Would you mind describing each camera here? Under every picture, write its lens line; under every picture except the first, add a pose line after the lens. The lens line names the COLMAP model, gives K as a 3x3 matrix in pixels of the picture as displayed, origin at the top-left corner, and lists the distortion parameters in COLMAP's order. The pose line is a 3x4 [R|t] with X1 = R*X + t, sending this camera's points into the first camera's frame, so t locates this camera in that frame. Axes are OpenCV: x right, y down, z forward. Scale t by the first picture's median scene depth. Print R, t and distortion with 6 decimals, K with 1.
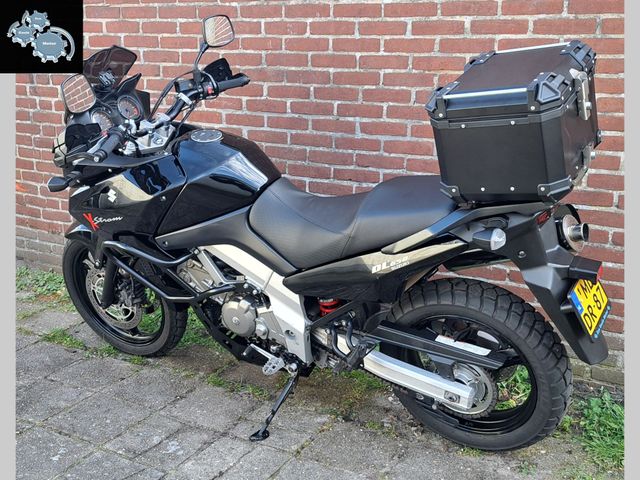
lens RADIAL K [[814.5, 0, 258.2], [0, 814.5, 237.6], [0, 0, 1]] dist [0.099462, -0.125614]
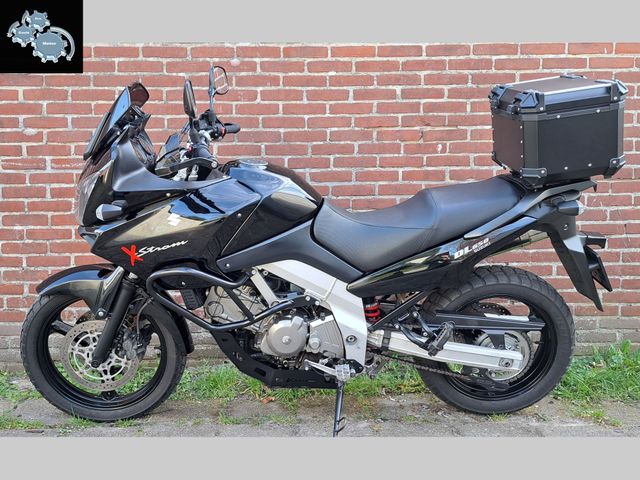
lens RADIAL K [[657.6, 0, 280.8], [0, 657.6, 221.2], [0, 0, 1]] dist [0.111979, -0.168143]
pose [[0.838434, -0.019055, 0.544670, -0.472746], [0.141429, 0.972760, -0.183676, 0.105938], [-0.526333, 0.231032, 0.818289, 0.281751]]
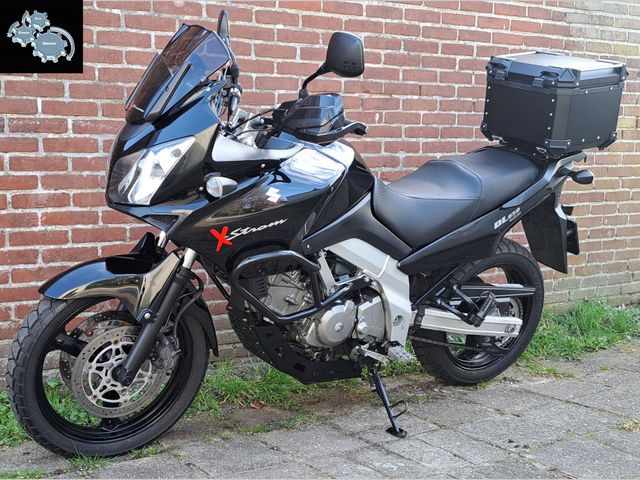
lens RADIAL K [[861.4, 0, 258.3], [0, 861.4, 241.5], [0, 0, 1]] dist [0.102837, -0.098158]
pose [[0.439510, -0.070227, 0.895488, -0.920357], [0.238736, 0.970215, -0.041086, 0.025399], [-0.865931, 0.231842, 0.443185, 0.606801]]
